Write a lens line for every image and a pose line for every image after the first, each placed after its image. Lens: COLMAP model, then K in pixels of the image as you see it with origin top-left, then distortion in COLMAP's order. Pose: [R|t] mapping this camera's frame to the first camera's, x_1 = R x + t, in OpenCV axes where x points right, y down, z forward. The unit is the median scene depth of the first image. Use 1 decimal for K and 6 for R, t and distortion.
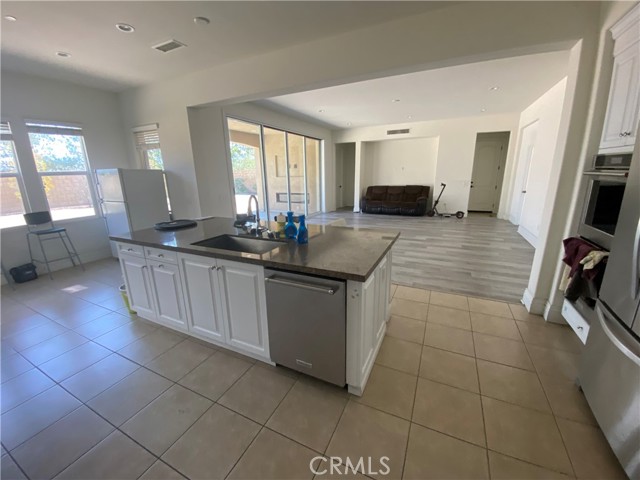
lens RADIAL K [[261.8, 0, 320.0], [0, 261.8, 240.0], [0, 0, 1]] dist [0.001800, -0.015121]
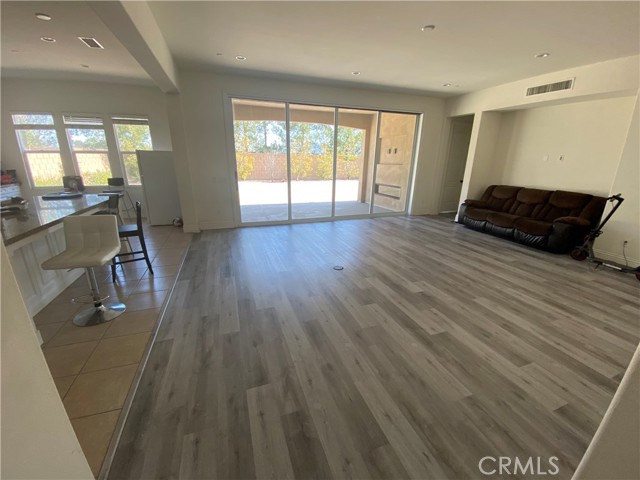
lens RADIAL K [[261.8, 0, 320.0], [0, 261.8, 240.0], [0, 0, 1]] dist [0.001800, -0.015121]
pose [[0.709601, 0.234653, -0.664382, 0.383322], [-0.202092, 0.971080, 0.127129, -0.084869], [0.675000, 0.044056, 0.736501, 0.309893]]
